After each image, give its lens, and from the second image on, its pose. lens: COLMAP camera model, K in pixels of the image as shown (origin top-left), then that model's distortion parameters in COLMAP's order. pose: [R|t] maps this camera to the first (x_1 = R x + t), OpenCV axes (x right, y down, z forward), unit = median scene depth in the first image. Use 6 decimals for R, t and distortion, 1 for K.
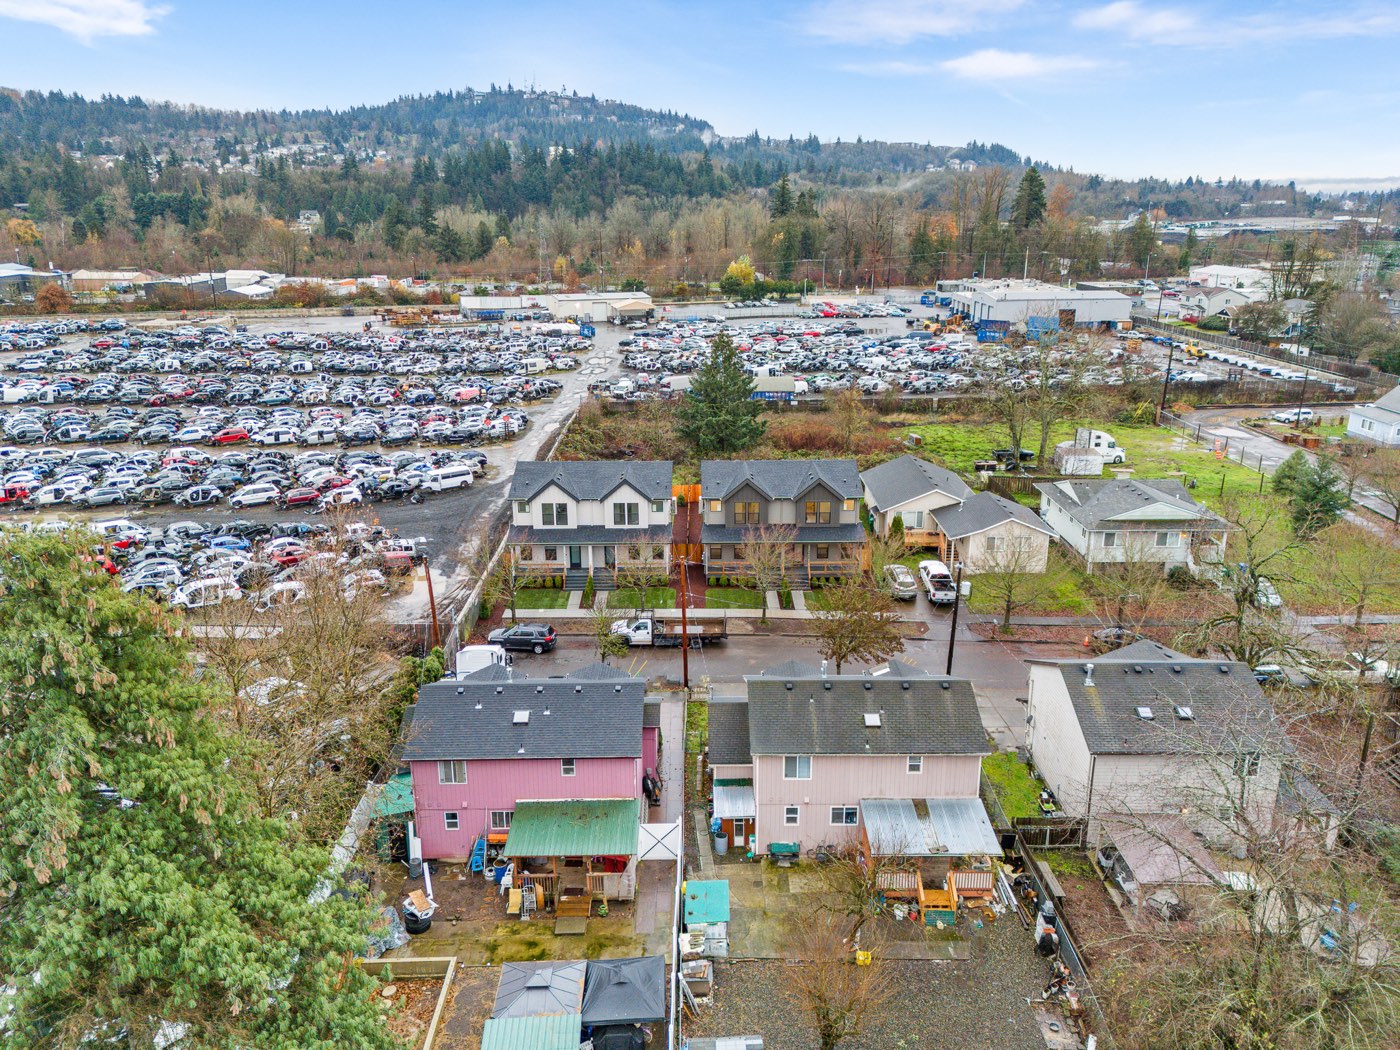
lens RADIAL K [[1018.9, 0, 700.0], [0, 1018.9, 525.0], [0, 0, 1]] dist [0.082960, -0.078155]
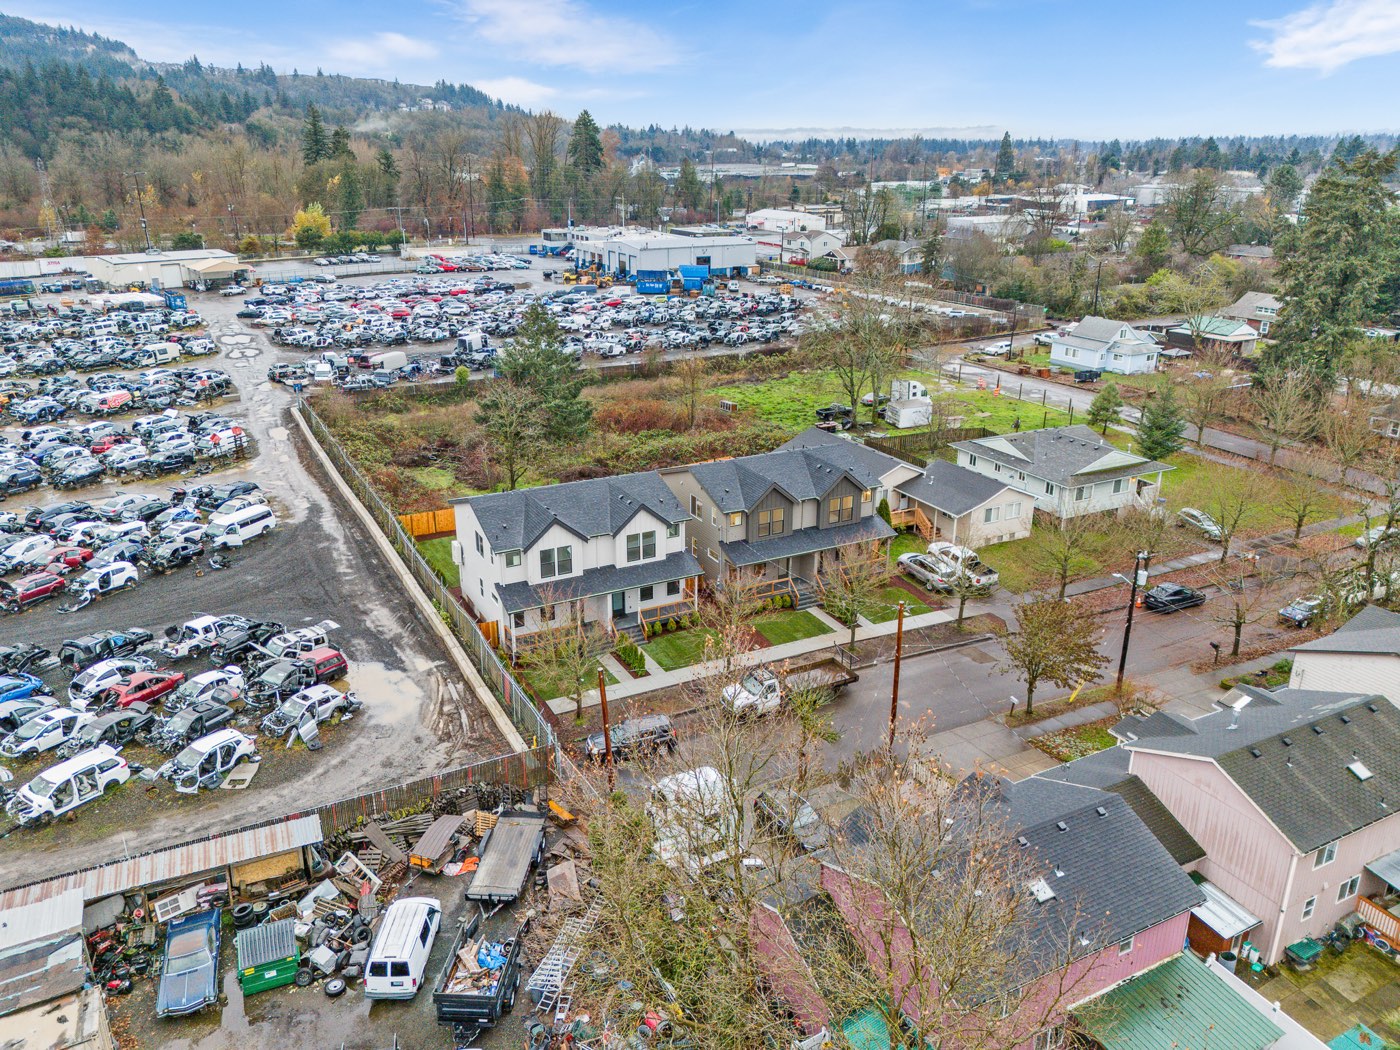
lens RADIAL K [[1018.9, 0, 700.0], [0, 1018.9, 525.0], [0, 0, 1]] dist [0.082960, -0.078155]
pose [[0.890330, -0.151861, 0.429245, -0.260904], [0.130219, 0.988289, 0.079545, -0.059740], [-0.436298, -0.014925, 0.899679, 0.186830]]
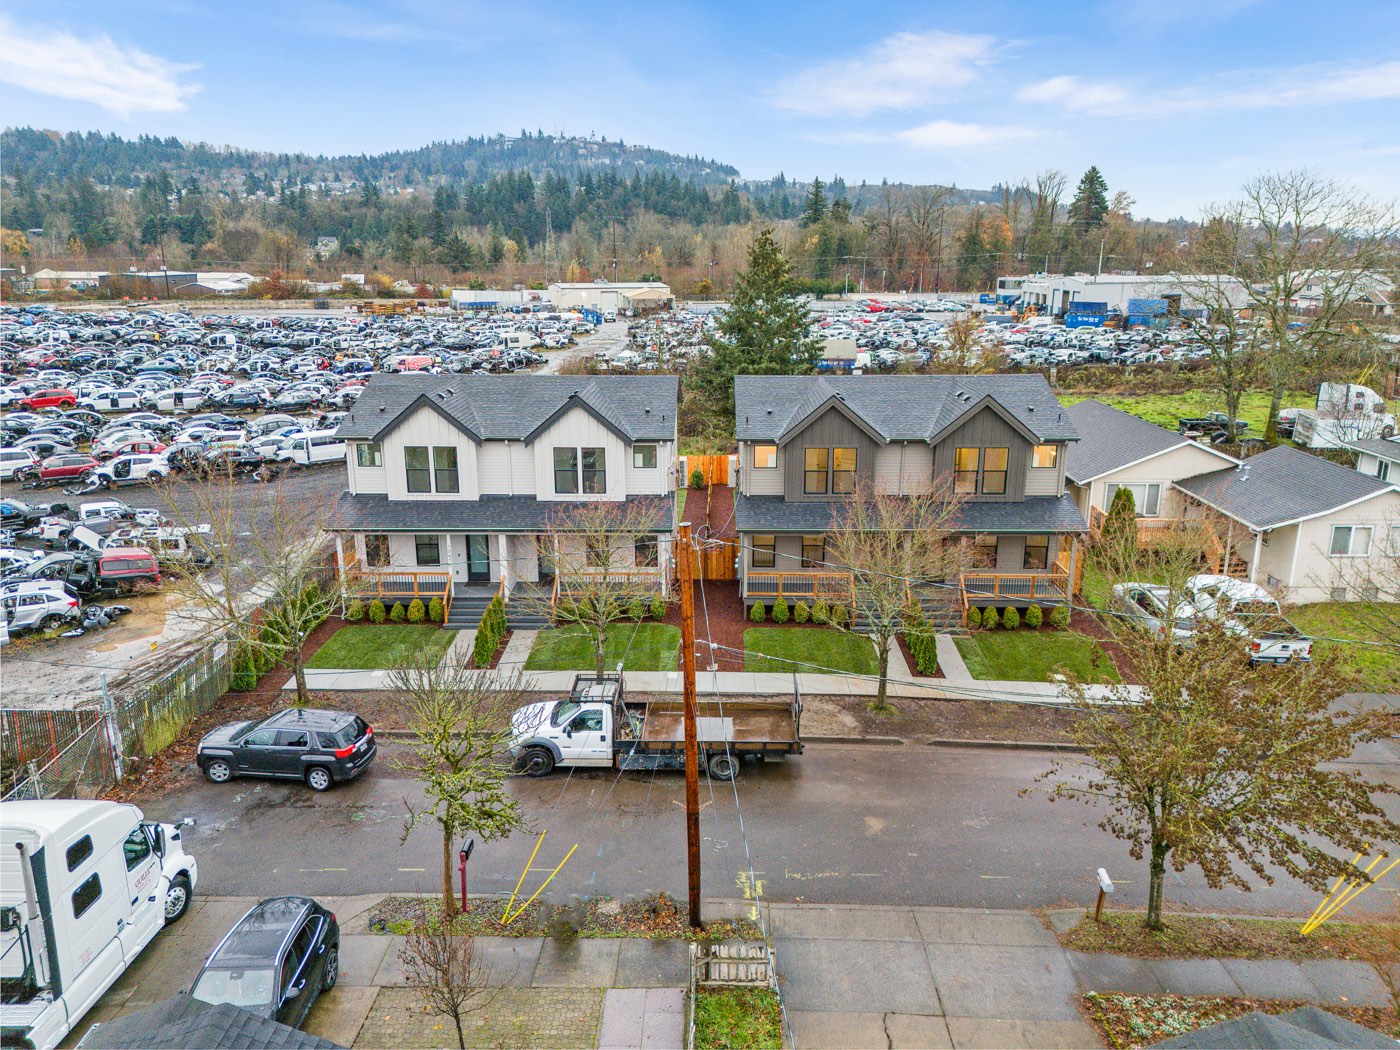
lens RADIAL K [[1018.9, 0, 700.0], [0, 1018.9, 525.0], [0, 0, 1]] dist [0.082960, -0.078155]
pose [[0.999711, 0.008725, -0.022414, -0.002975], [-0.009569, 0.999238, -0.037845, 0.023014], [0.022067, 0.038048, 0.999032, 0.365174]]
